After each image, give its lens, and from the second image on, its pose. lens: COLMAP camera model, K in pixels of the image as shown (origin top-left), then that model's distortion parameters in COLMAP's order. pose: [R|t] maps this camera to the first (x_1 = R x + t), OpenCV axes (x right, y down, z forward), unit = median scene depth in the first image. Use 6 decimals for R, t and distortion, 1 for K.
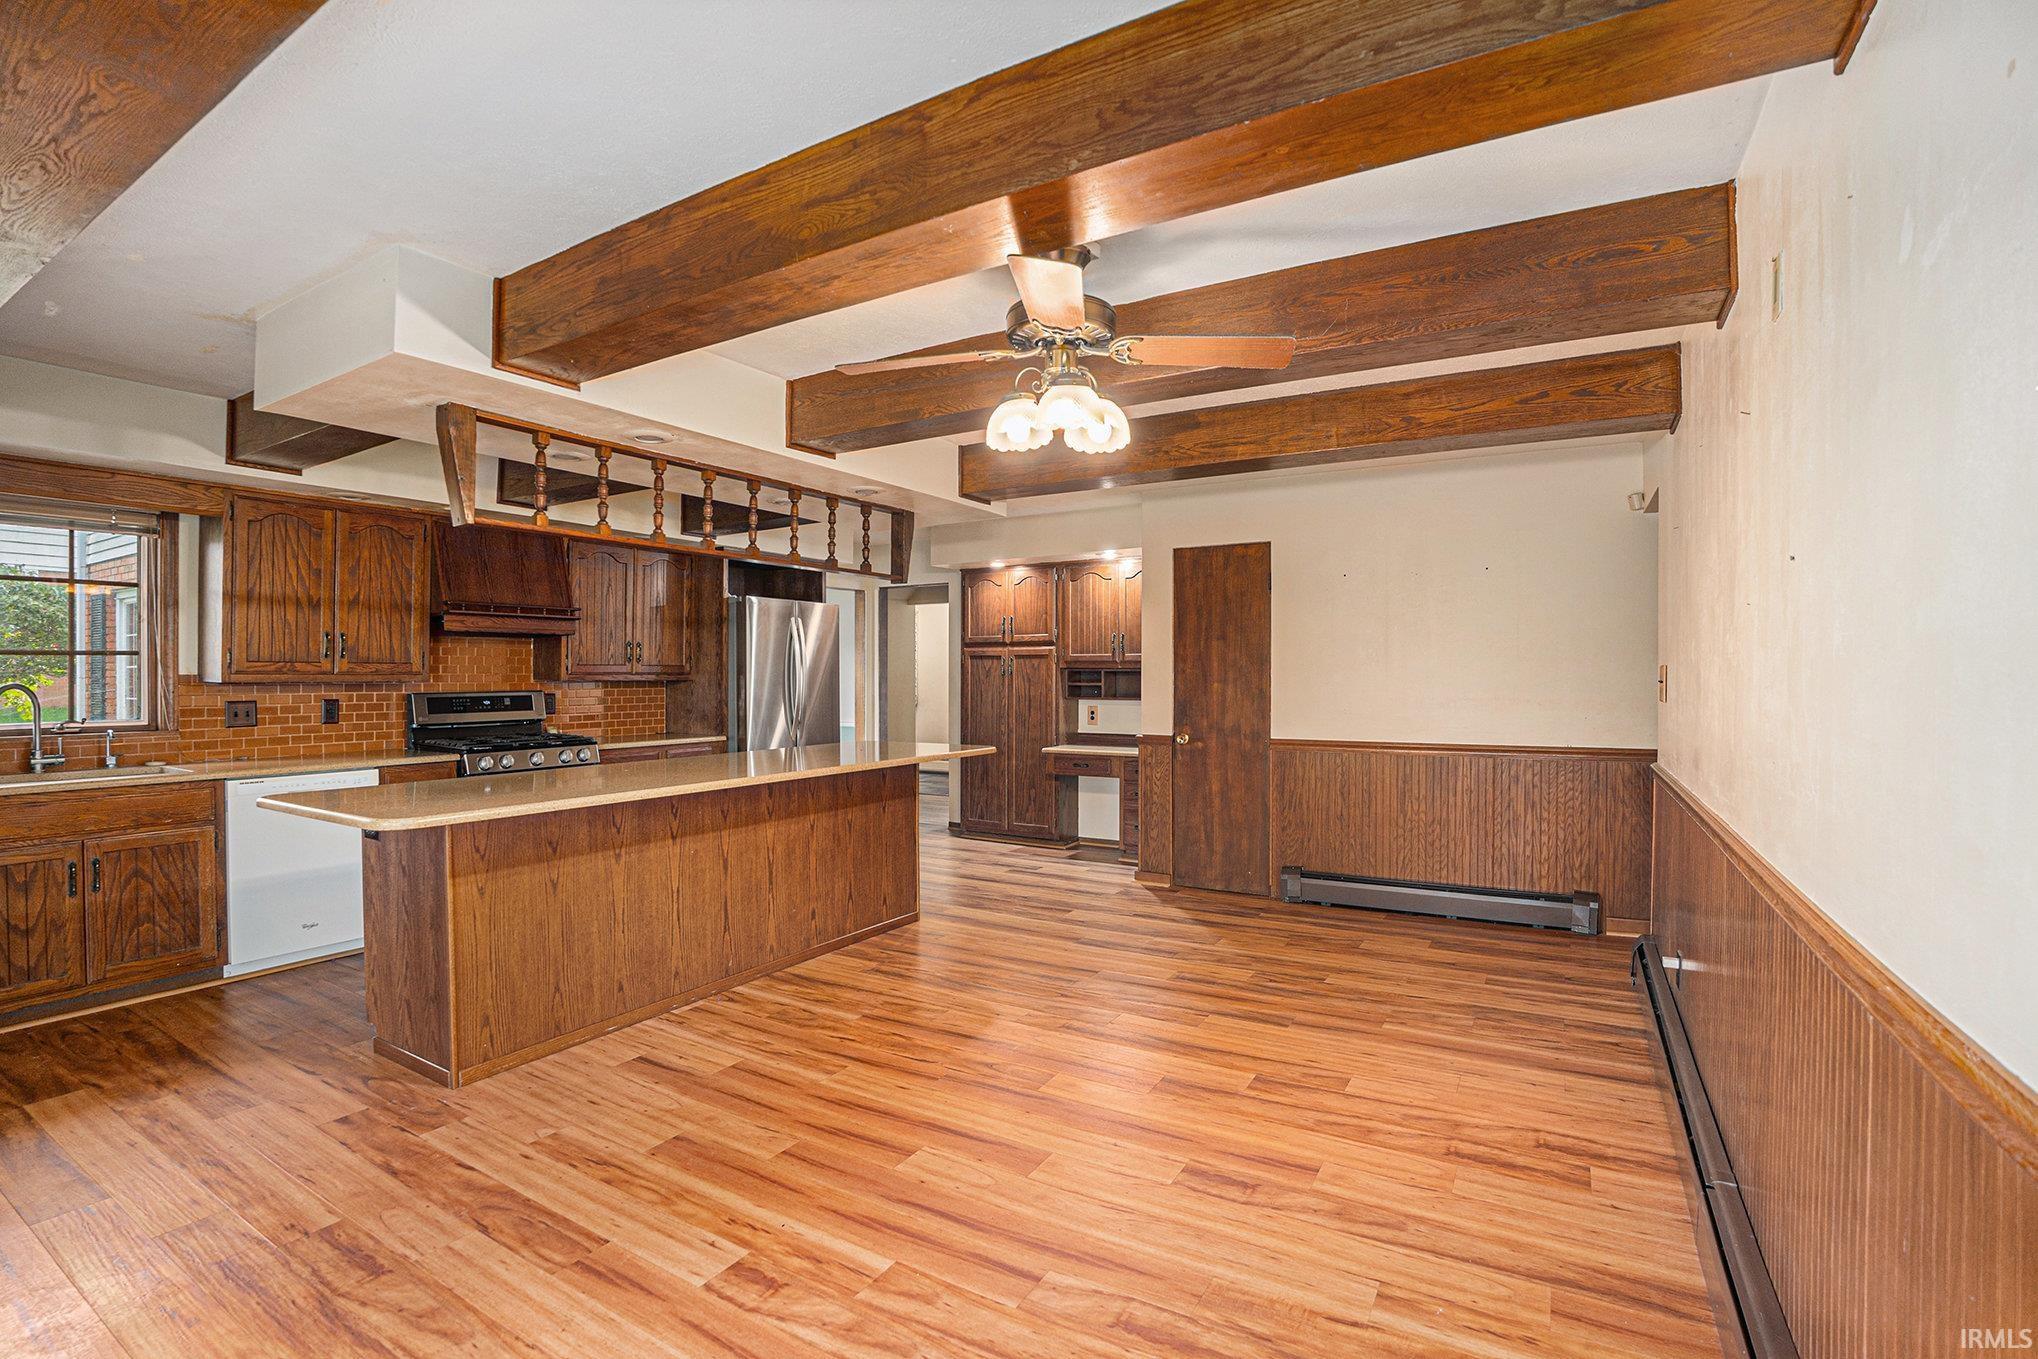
lens RADIAL K [[900.0, 0, 1022.7], [0, 900.0, 676.2], [0, 0, 1]] dist [-0.000221, -0.000469]
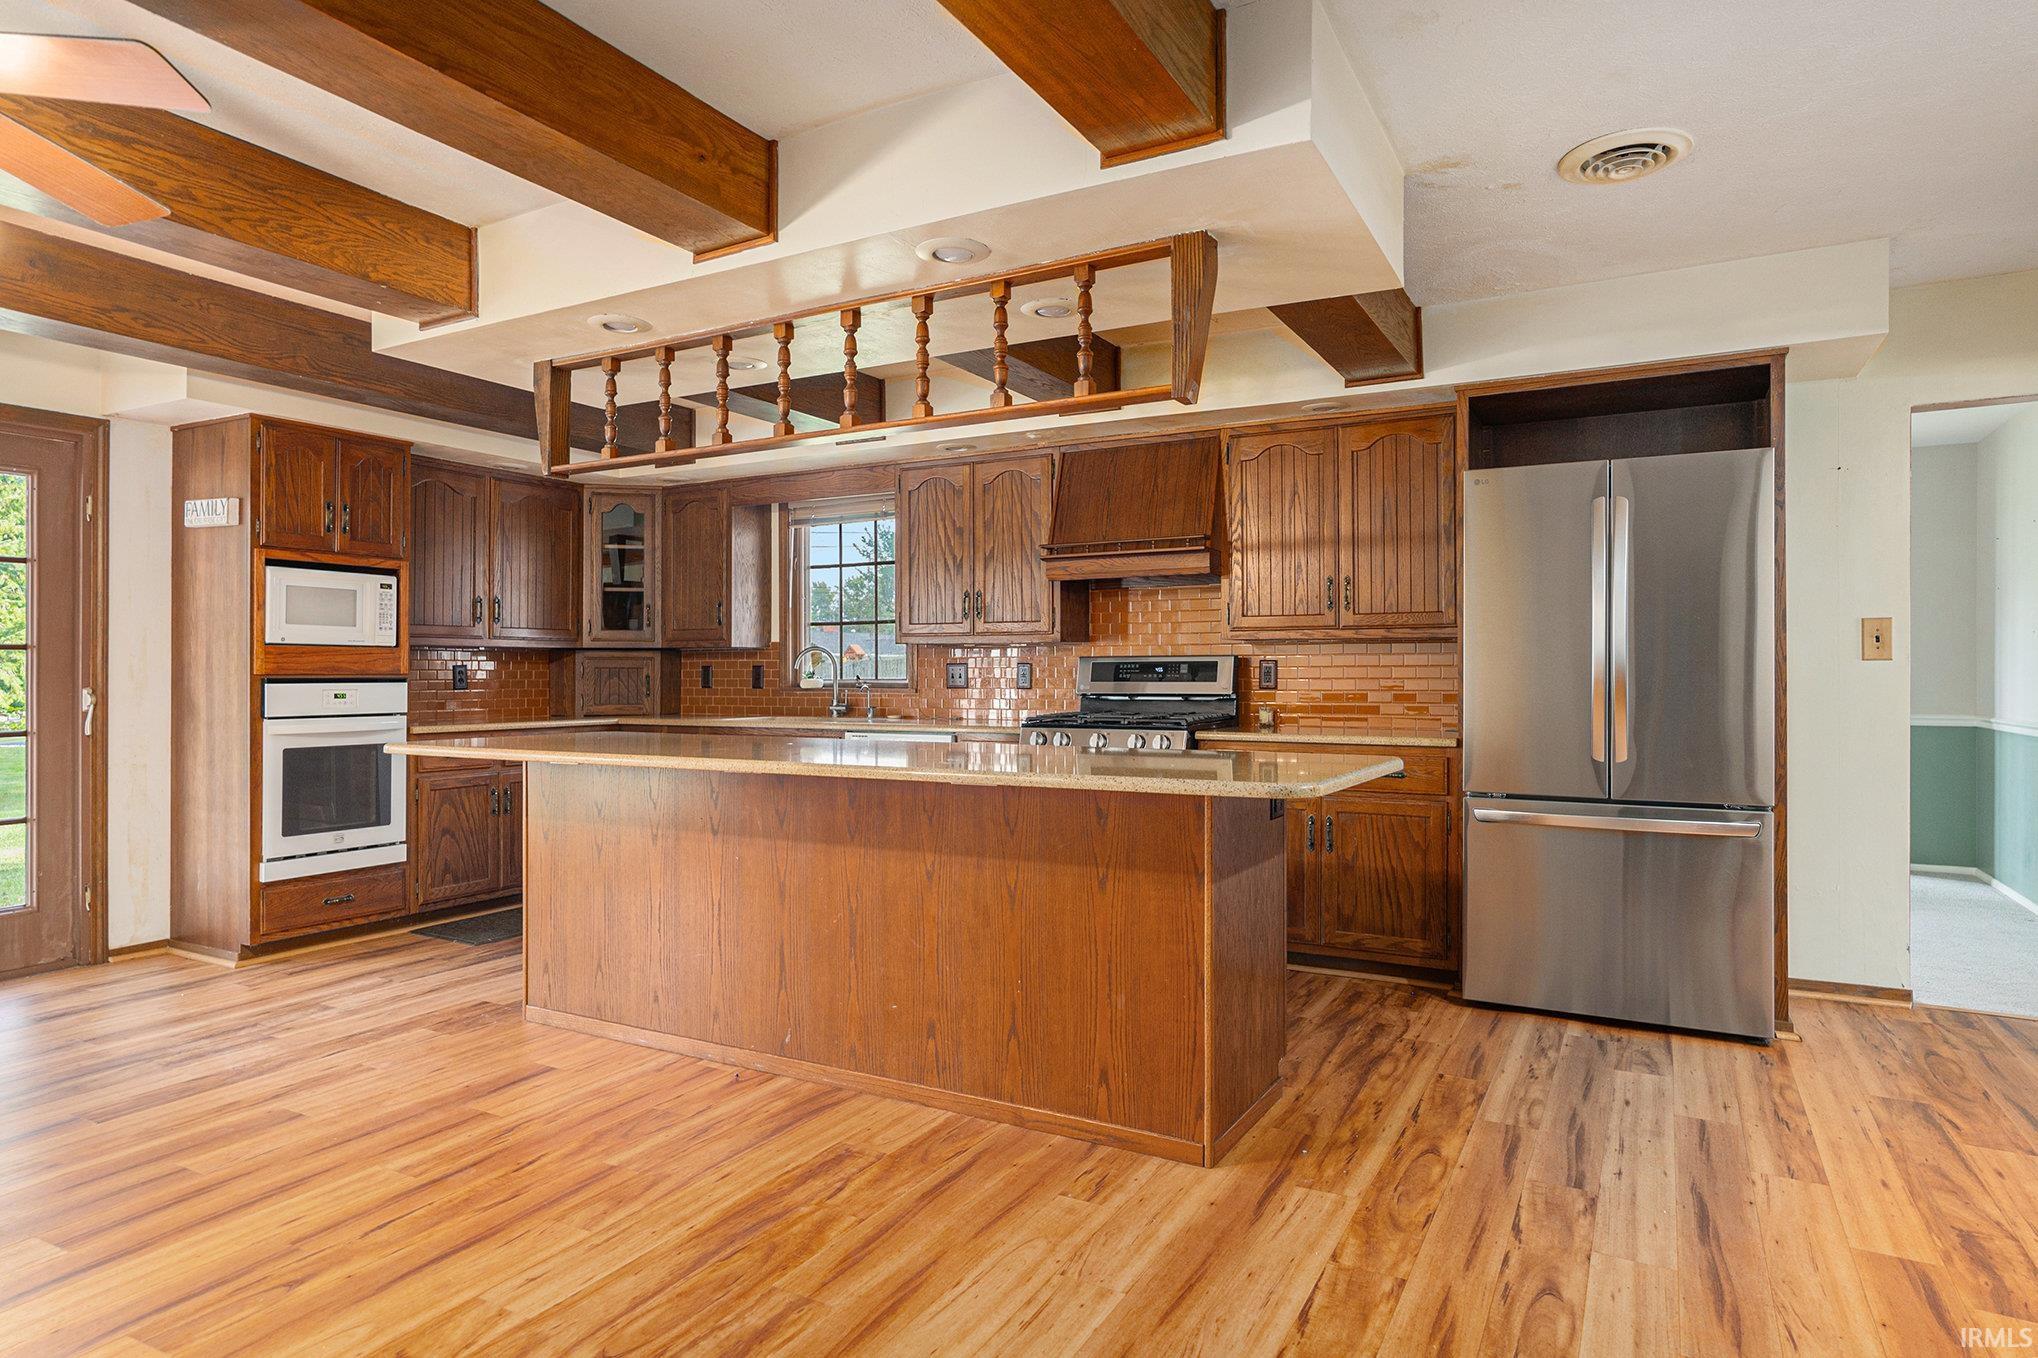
lens RADIAL K [[1187.3, 0, 1018.5], [0, 1187.3, 681.5], [0, 0, 1]] dist [0.006307, 0.003160]
pose [[0.040155, 0.004399, -0.999184, 0.600621], [0.001908, 0.999988, 0.004479, 0.049109], [0.999192, -0.002087, 0.040146, 1.191866]]
